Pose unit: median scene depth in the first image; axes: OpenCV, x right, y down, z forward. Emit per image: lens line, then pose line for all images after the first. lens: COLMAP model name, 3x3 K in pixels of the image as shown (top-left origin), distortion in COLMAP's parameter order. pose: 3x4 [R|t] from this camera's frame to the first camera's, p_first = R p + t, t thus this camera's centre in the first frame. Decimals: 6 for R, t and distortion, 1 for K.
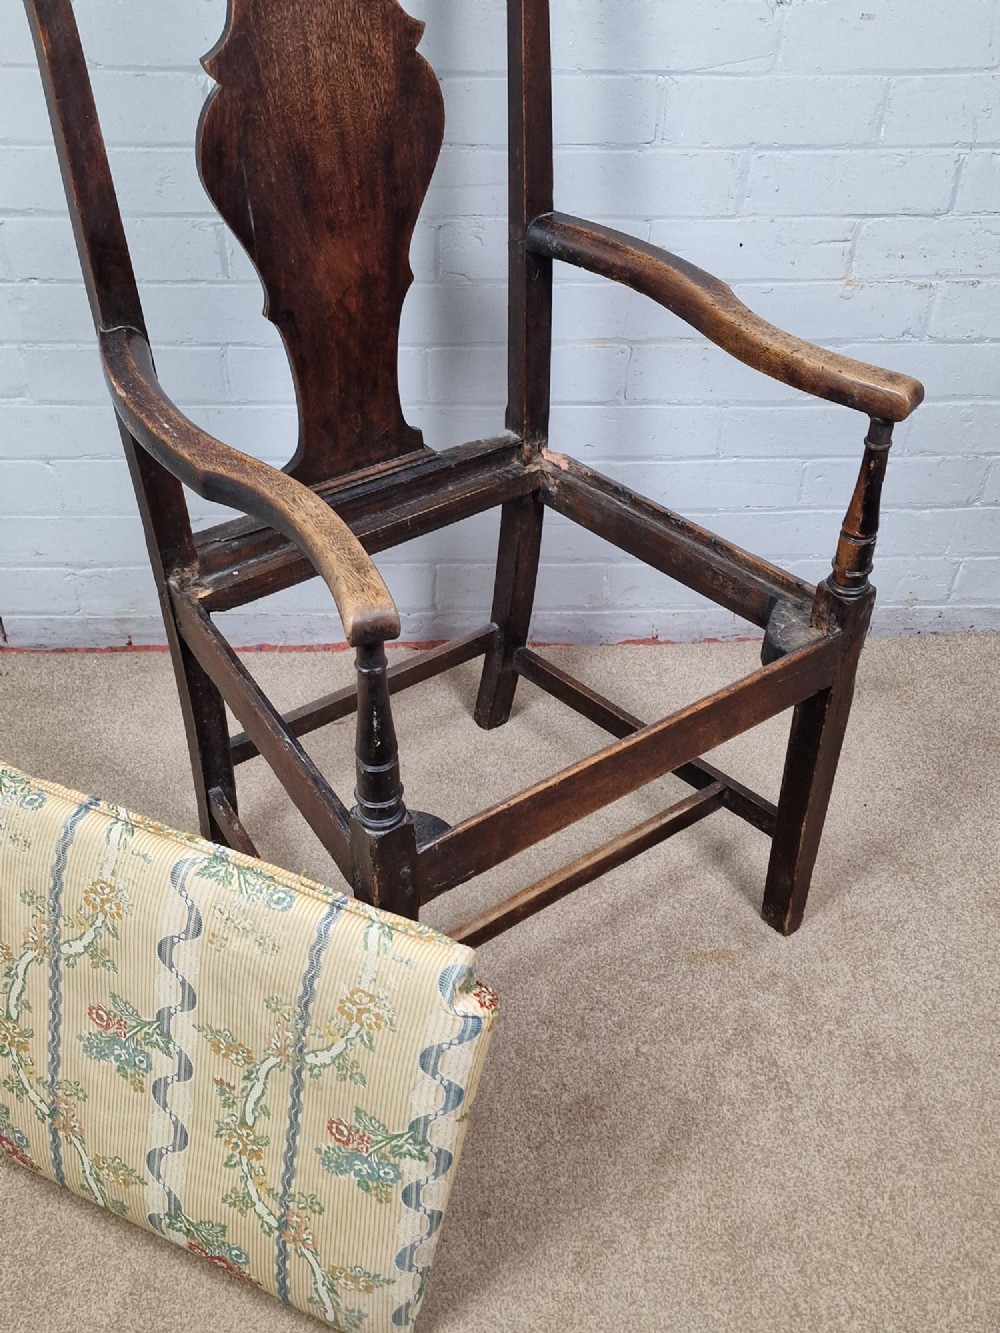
lens RADIAL K [[1372.7, 0, 506.8], [0, 1372.7, 658.6], [0, 0, 1]] dist [0.028053, 0.000000]
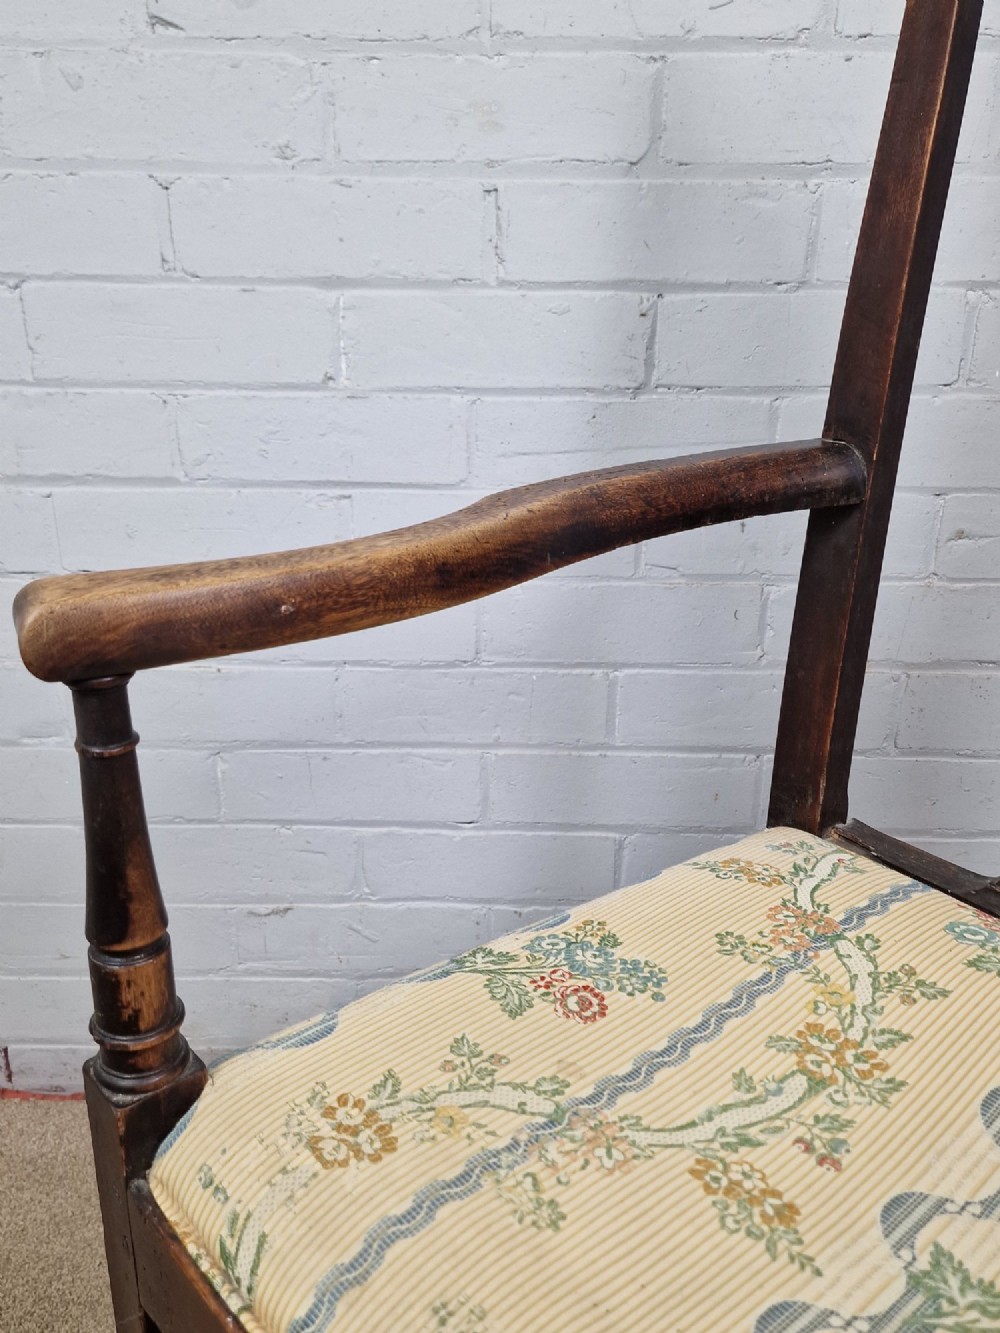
lens RADIAL K [[1108.1, 0, 499.5], [0, 1108.1, 659.0], [0, 0, 1]] dist [0.043850, -0.040145]
pose [[0.997944, 0.005478, -0.063853, -0.087850], [-0.025705, 0.946898, -0.320504, -0.049081], [0.058706, 0.321486, 0.945093, 0.476348]]
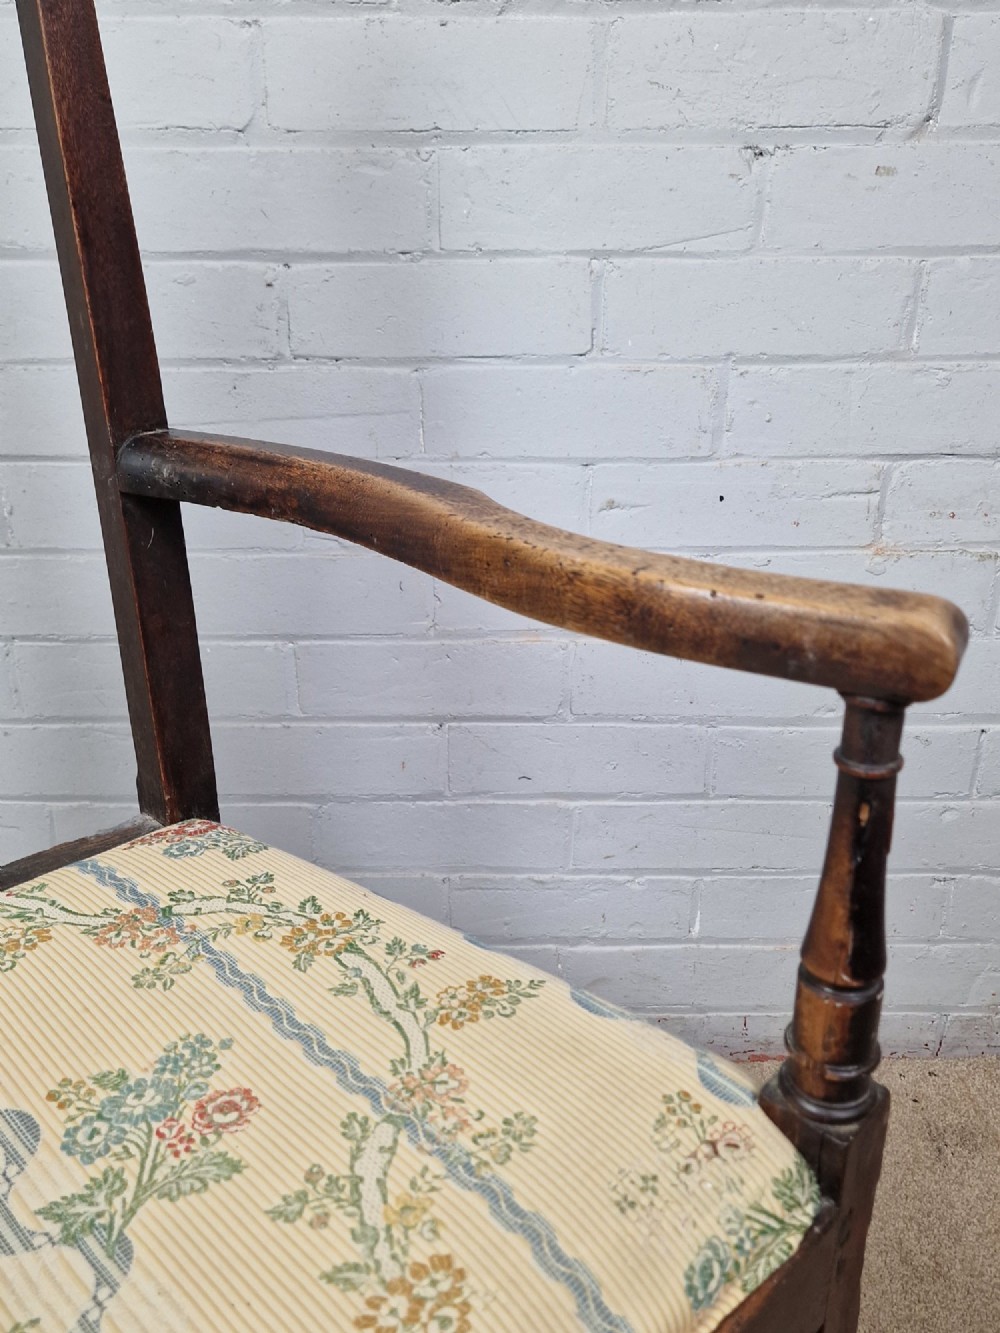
lens RADIAL K [[1108.1, 0, 503.4], [0, 1108.1, 667.7], [0, 0, 1]] dist [0.043850, -0.040145]
pose [[0.998971, -0.005475, -0.045022, 0.084010], [-0.007698, 0.957813, -0.287289, -0.051188], [0.044695, 0.287340, 0.956785, 0.480318]]
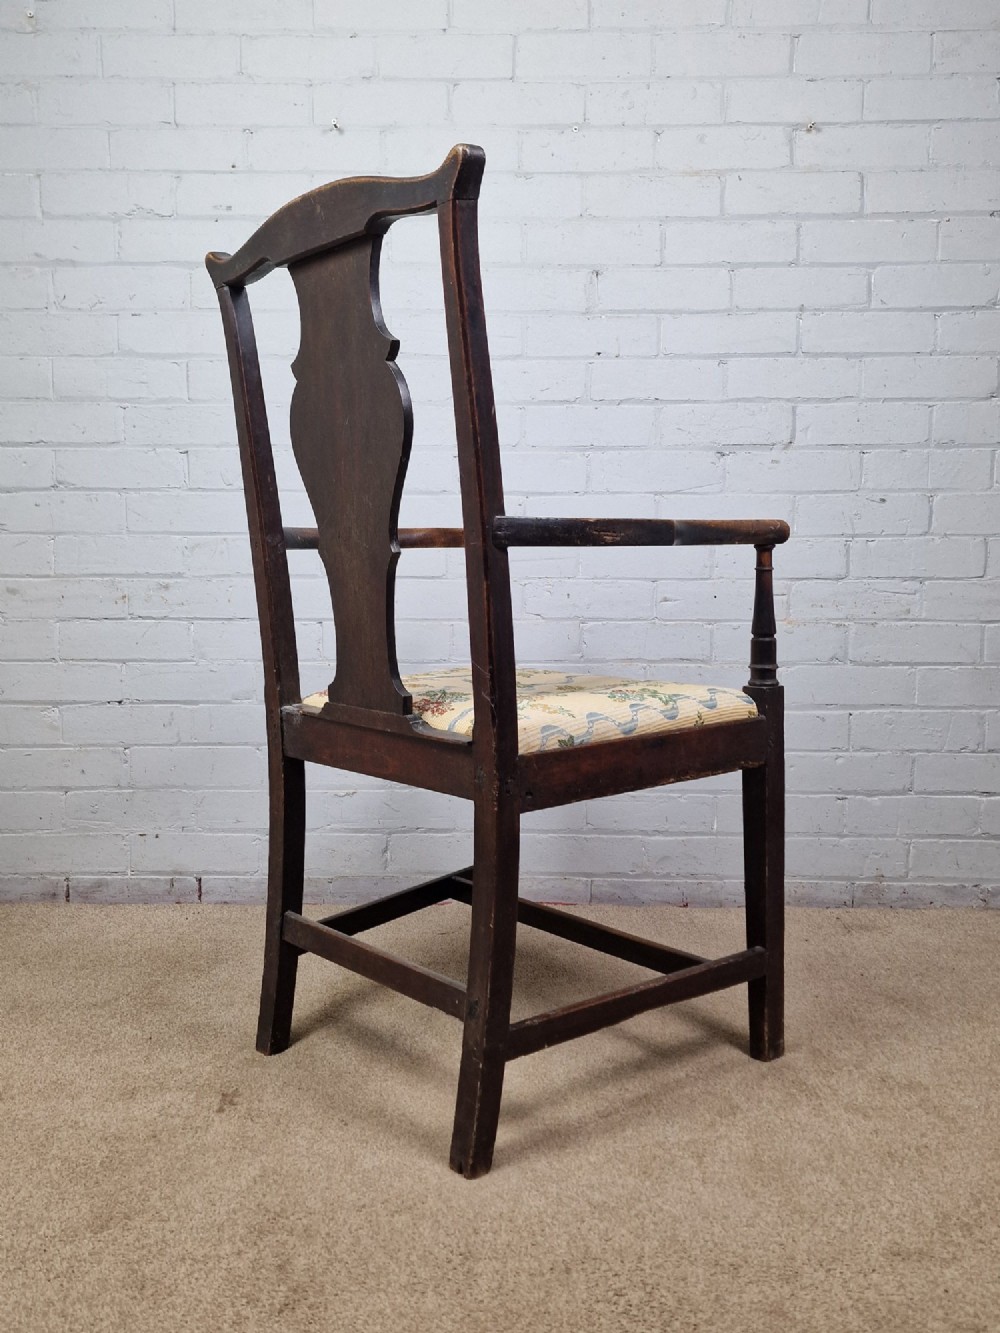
lens RADIAL K [[1108.1, 0, 495.1], [0, 1108.1, 675.4], [0, 0, 1]] dist [0.043850, -0.040145]
pose [[0.998216, -0.013205, -0.058222, -0.010139], [-0.022463, 0.820489, -0.571221, 0.517153], [0.055314, 0.571510, 0.818729, -0.004114]]
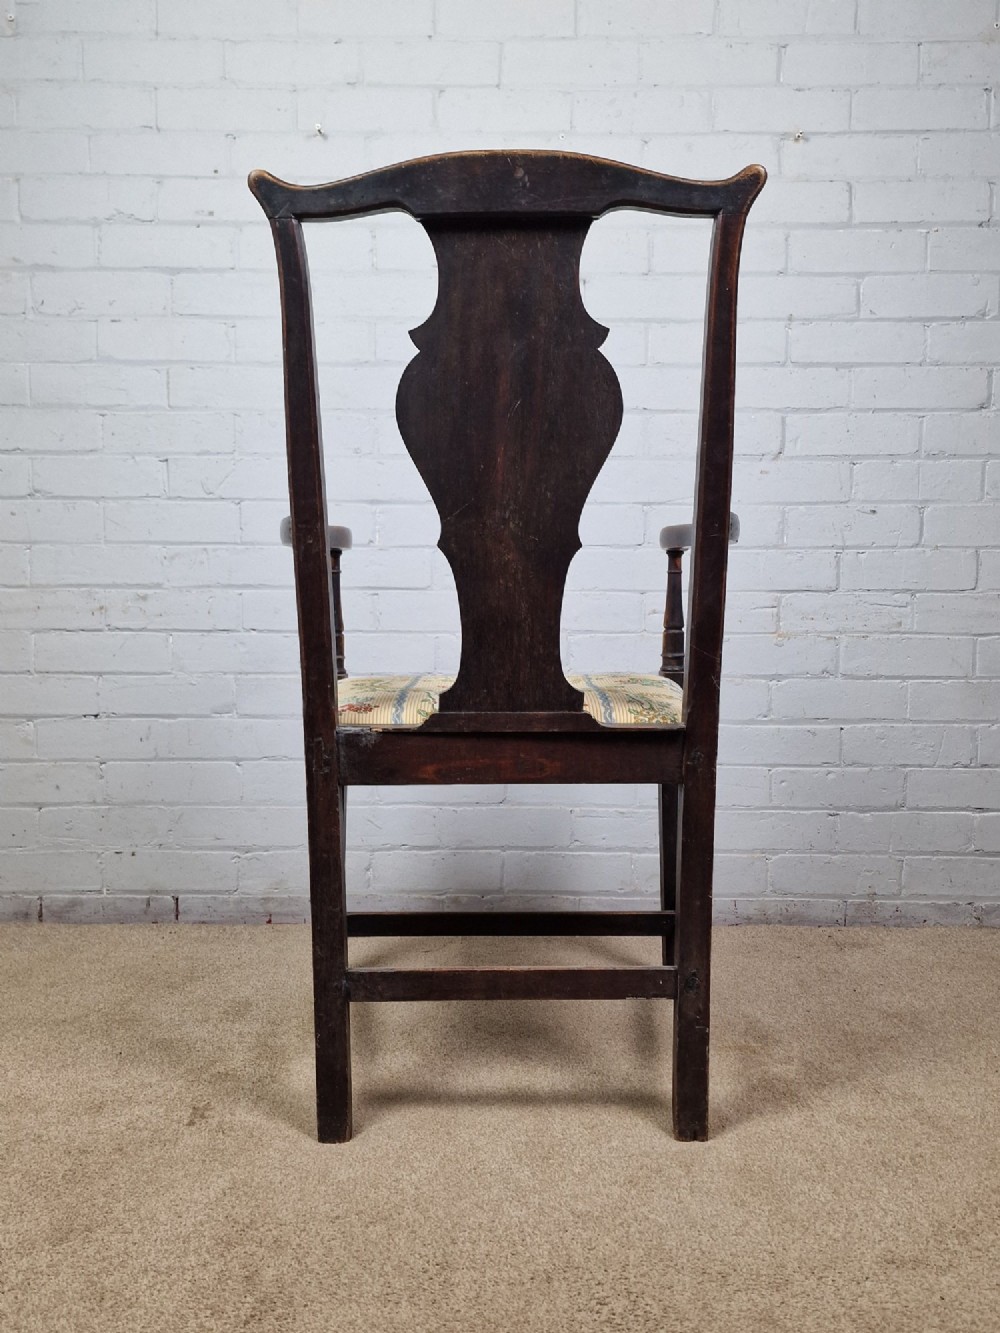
lens RADIAL K [[1108.1, 0, 501.5], [0, 1108.1, 699.4], [0, 0, 1]] dist [0.043850, -0.040145]
pose [[0.998876, -0.013255, -0.045509, -0.004109], [-0.015945, 0.810181, -0.585963, 0.531925], [0.044637, 0.586030, 0.809059, 0.036125]]
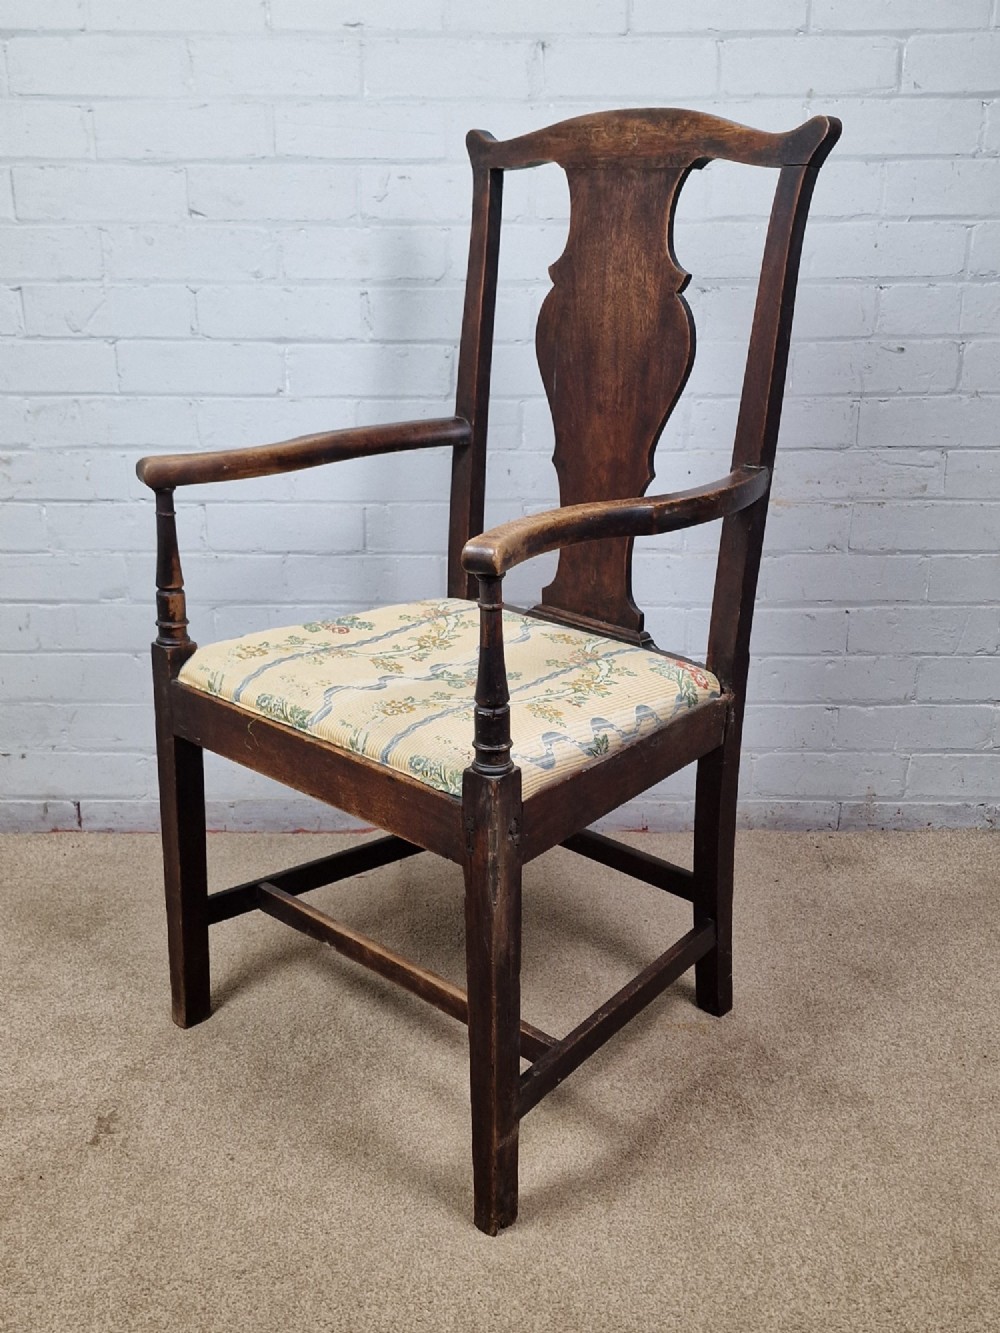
lens RADIAL K [[1372.7, 0, 501.0], [0, 1372.7, 682.2], [0, 0, 1]] dist [0.028053, 0.000000]
pose [[0.998748, -0.005554, -0.049721, 0.058429], [-0.013149, 0.929745, -0.367970, 0.361832], [0.048271, 0.368163, 0.928507, -0.125509]]
